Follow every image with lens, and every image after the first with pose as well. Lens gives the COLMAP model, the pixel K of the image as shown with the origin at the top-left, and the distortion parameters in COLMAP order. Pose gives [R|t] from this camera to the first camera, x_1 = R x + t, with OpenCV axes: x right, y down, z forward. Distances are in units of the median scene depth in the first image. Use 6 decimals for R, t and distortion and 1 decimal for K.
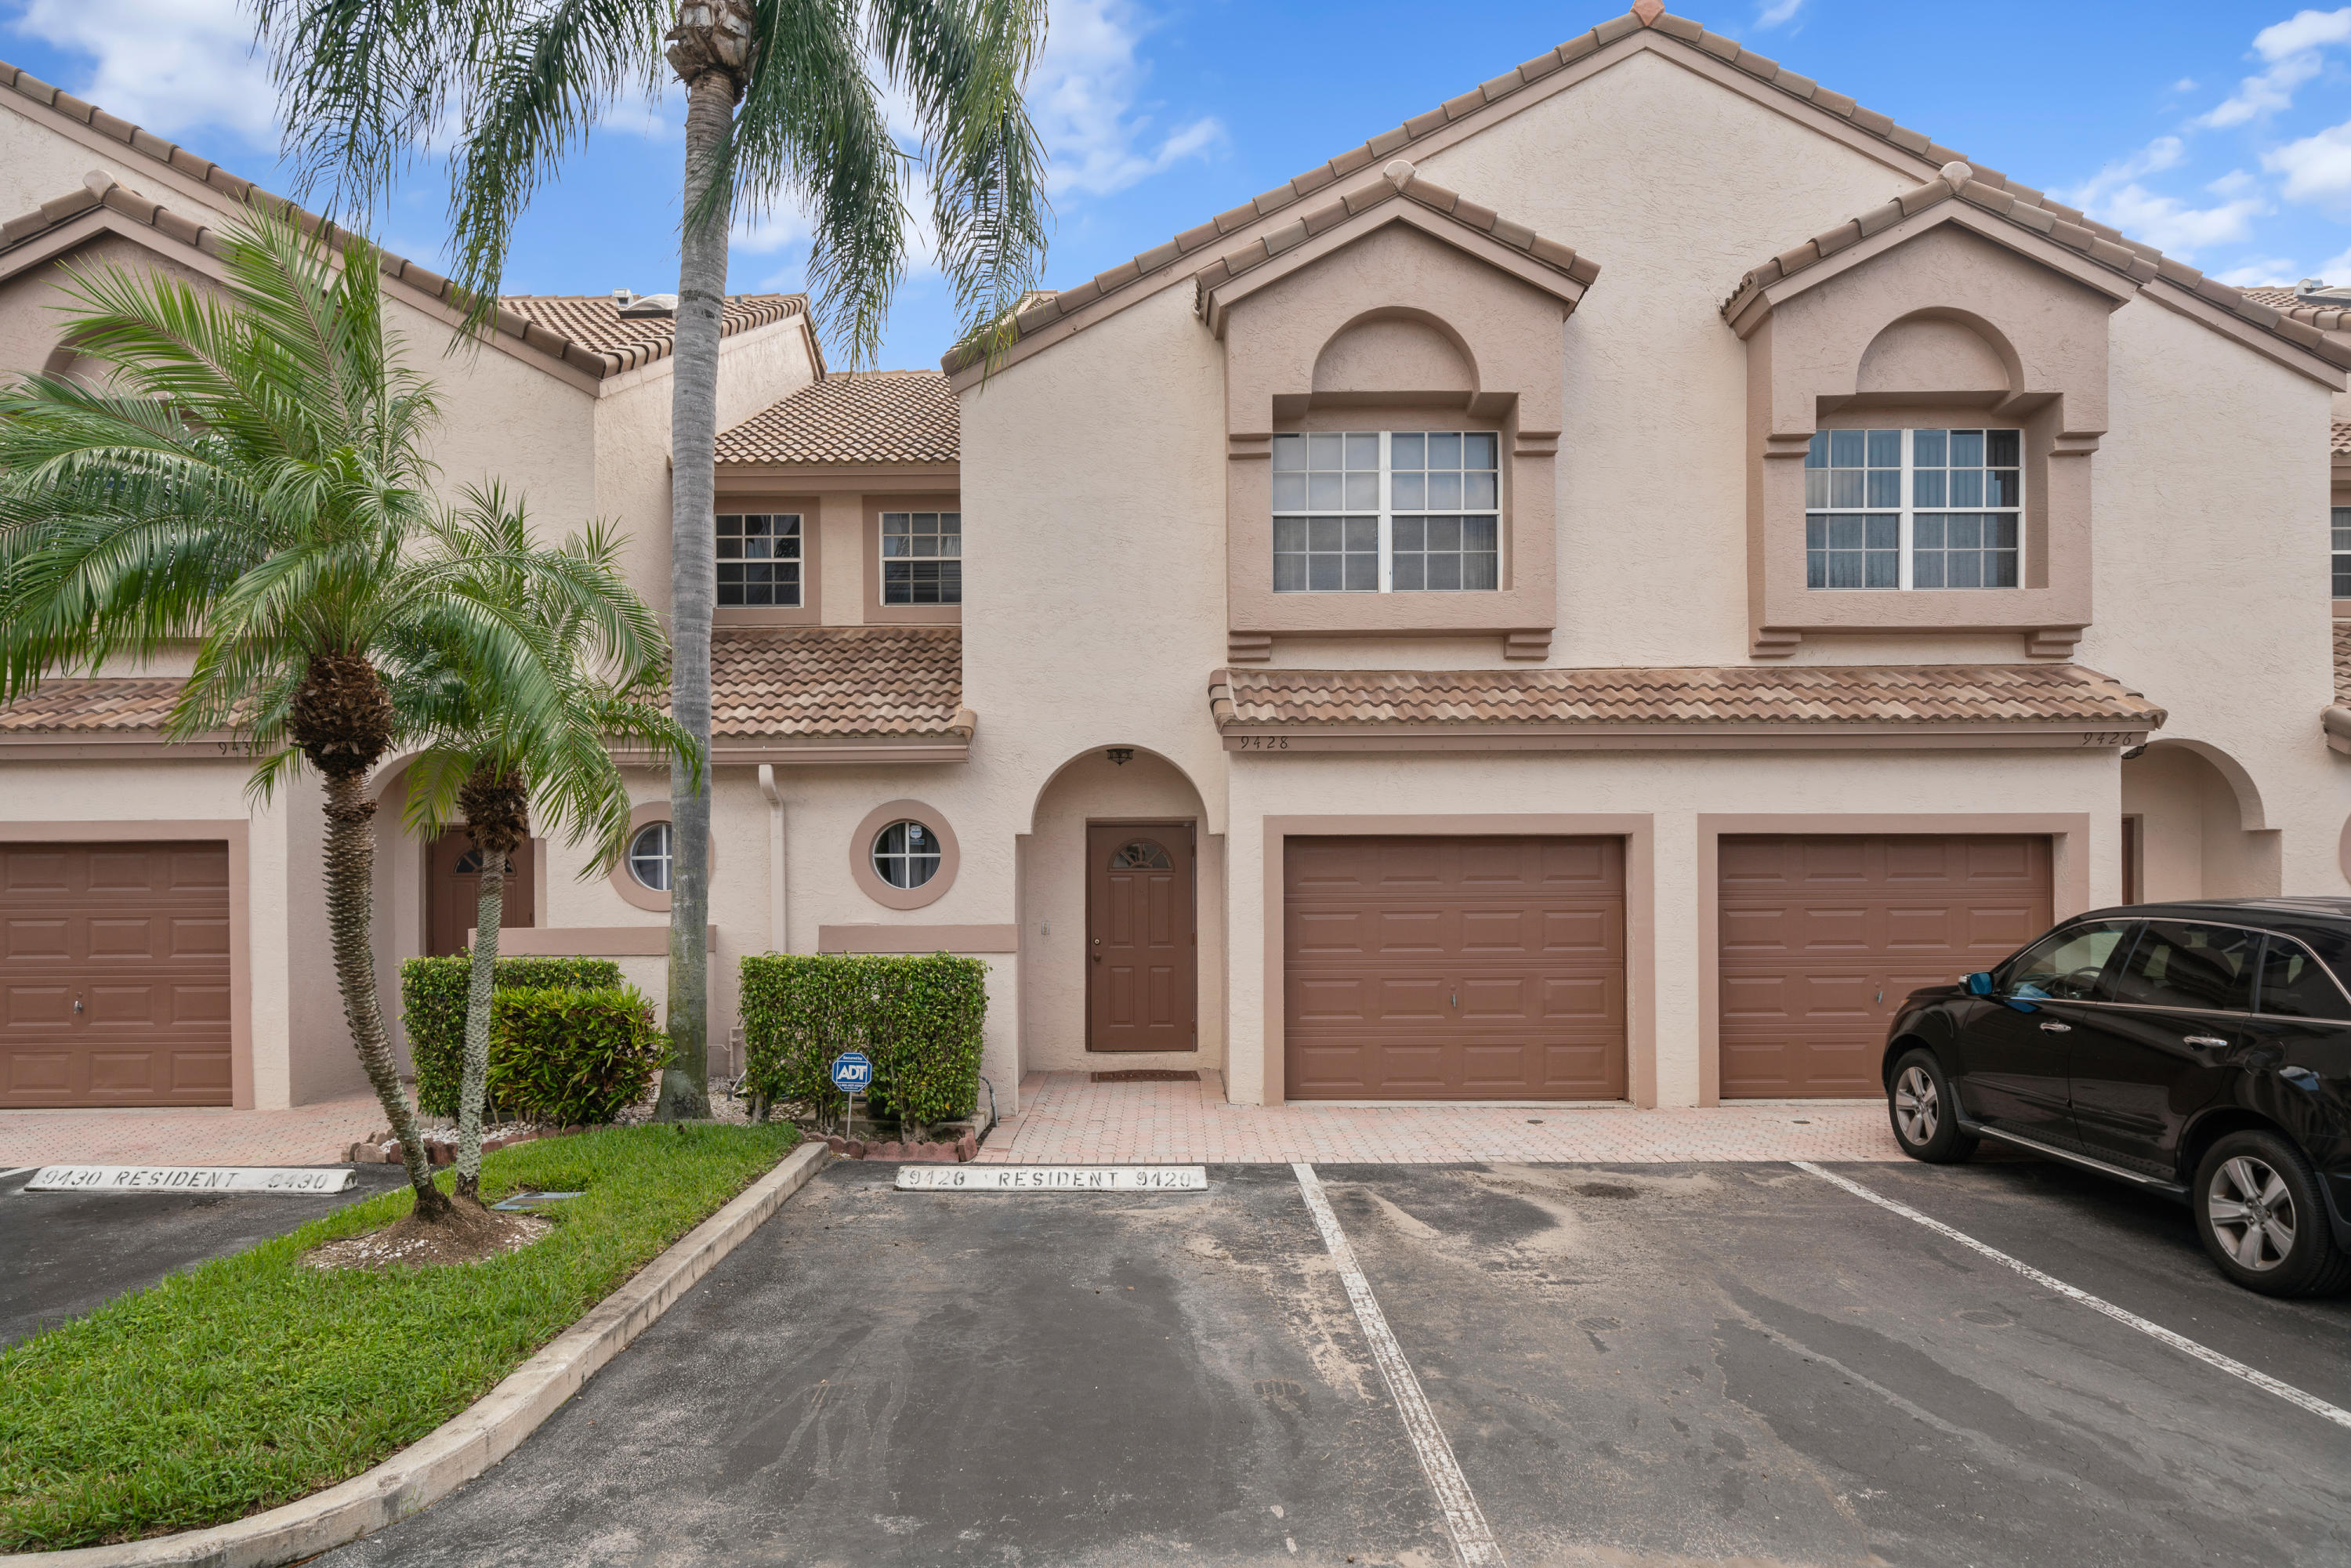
lens RADIAL K [[1417.9, 0, 1173.6], [0, 1417.9, 820.1], [0, 0, 1]] dist [0.005908, 0.001895]
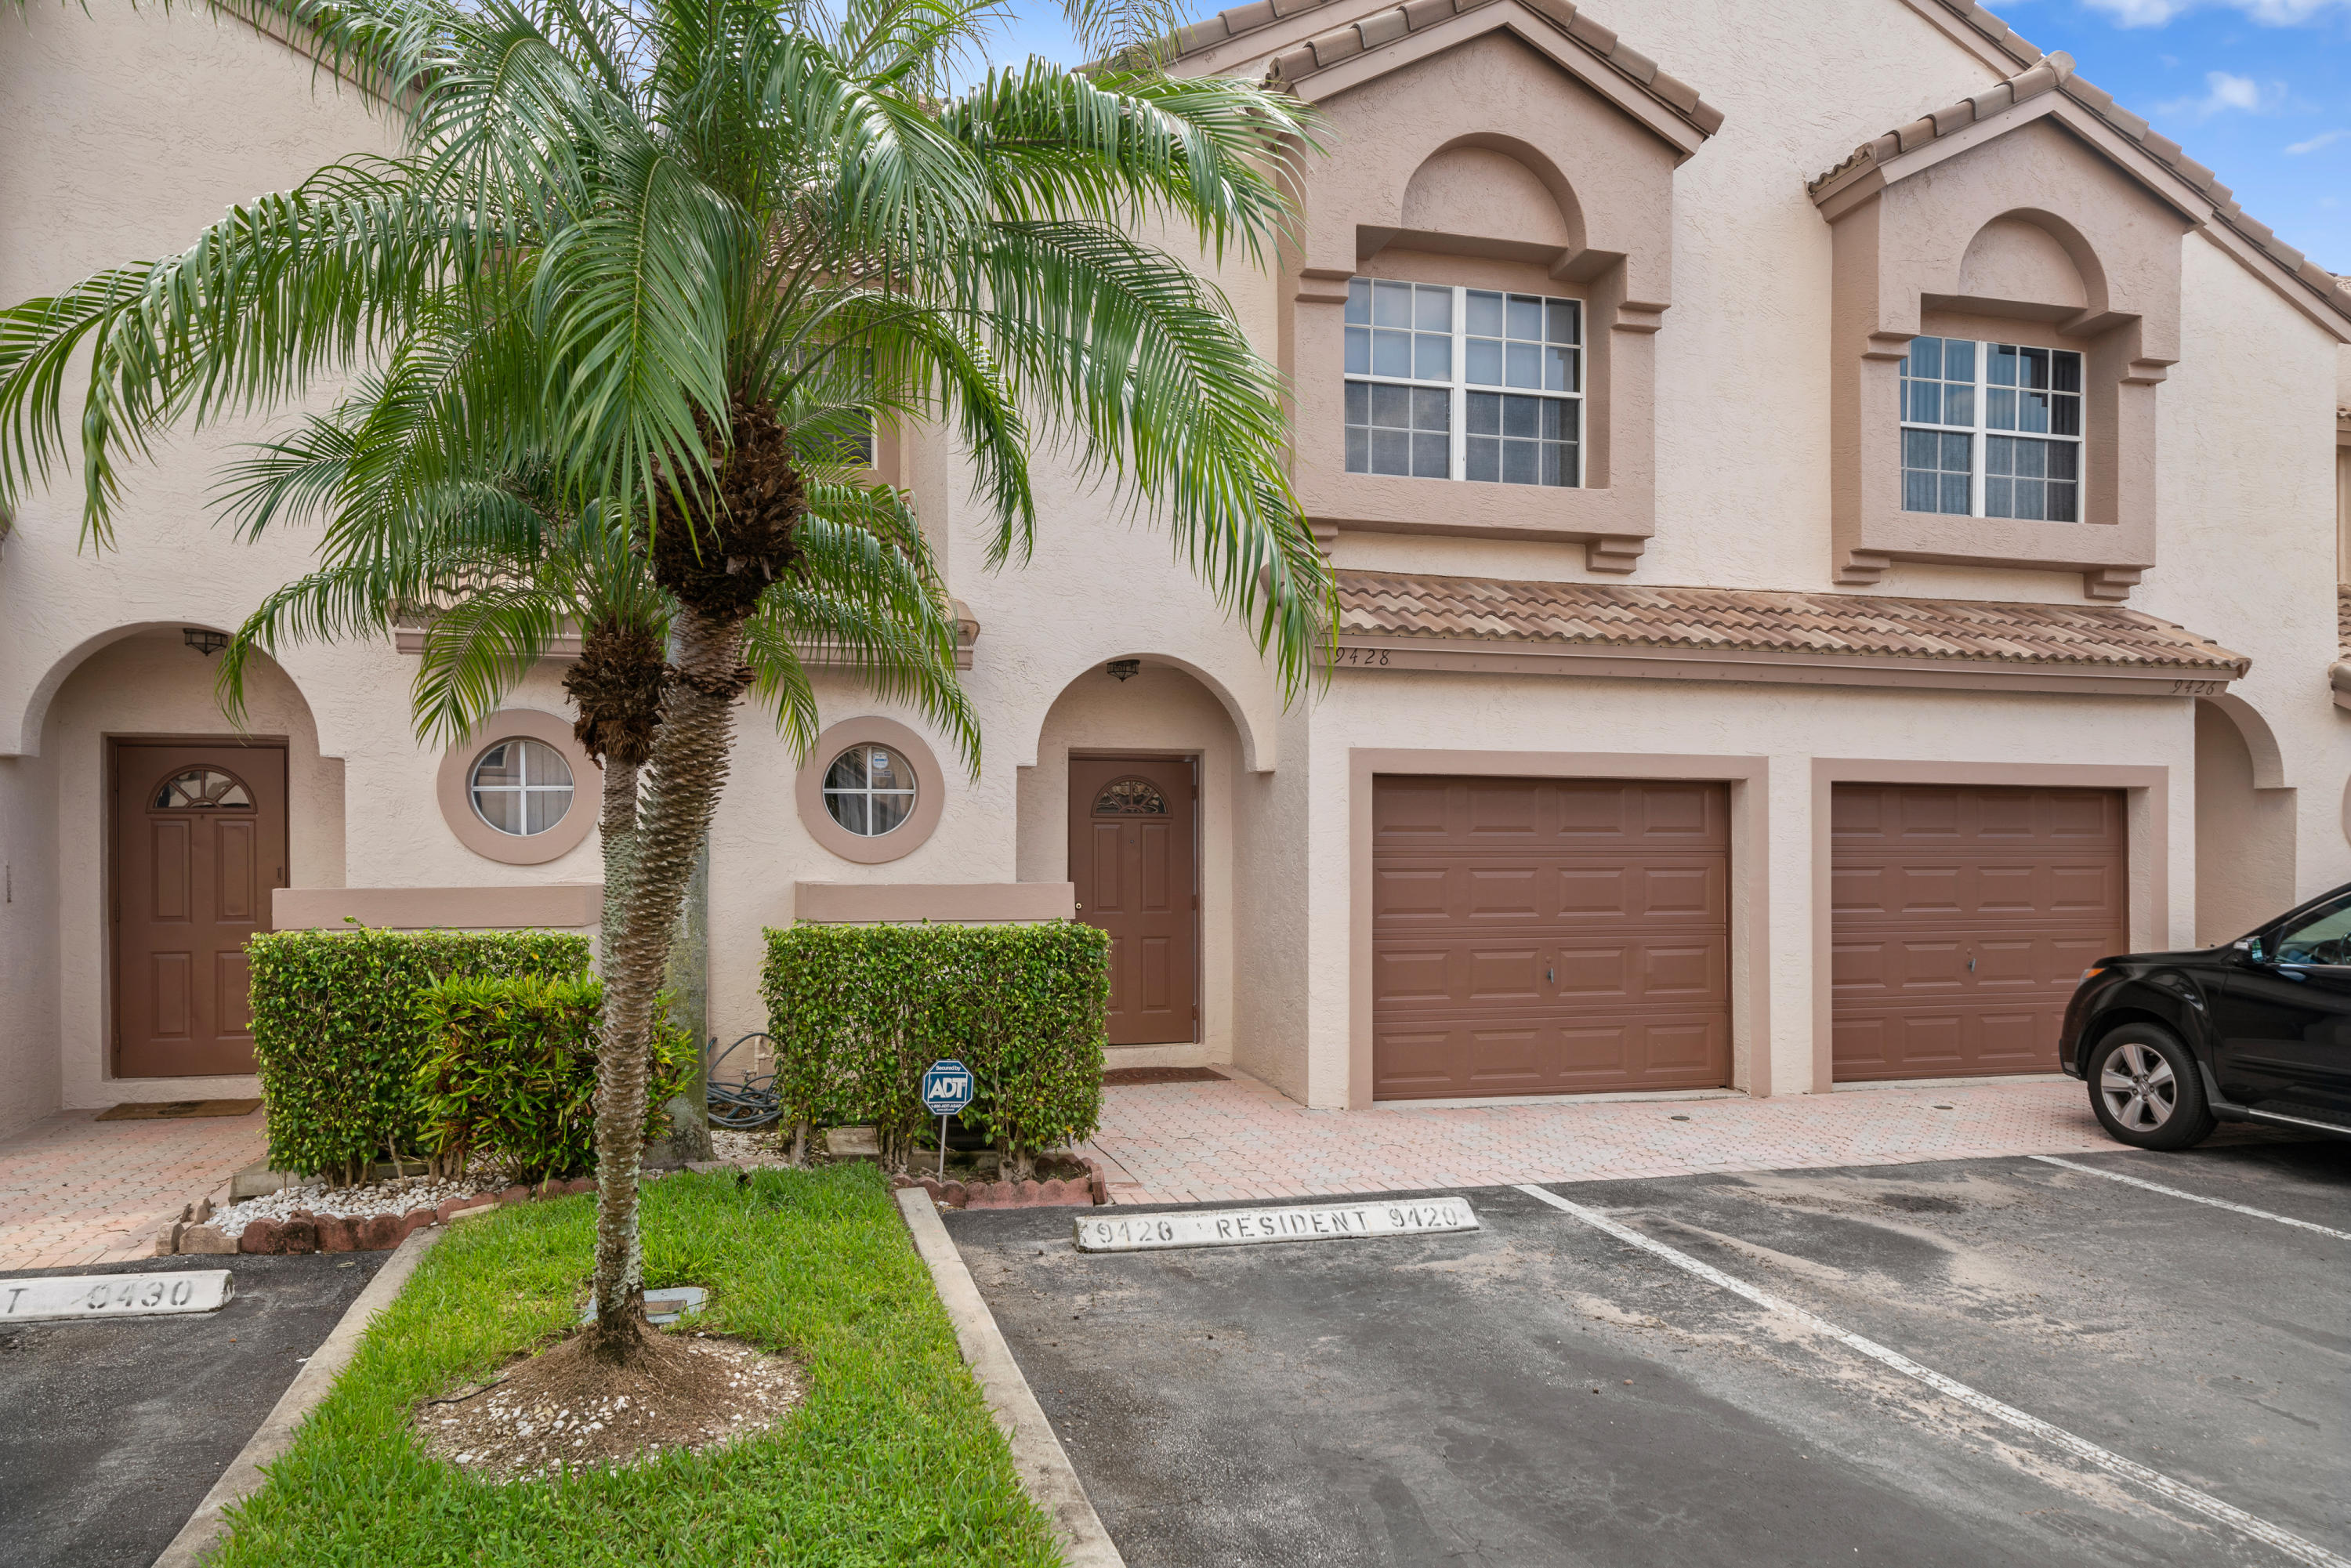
lens RADIAL K [[1595.9, 0, 1175.5], [0, 1595.9, 784.0], [0, 0, 1]] dist [0.008365, -0.001724]
pose [[0.965078, 0.017664, 0.261368, -0.263932], [-0.020111, 0.999775, 0.006691, 0.012961], [-0.261191, -0.011714, 0.965216, 0.152902]]
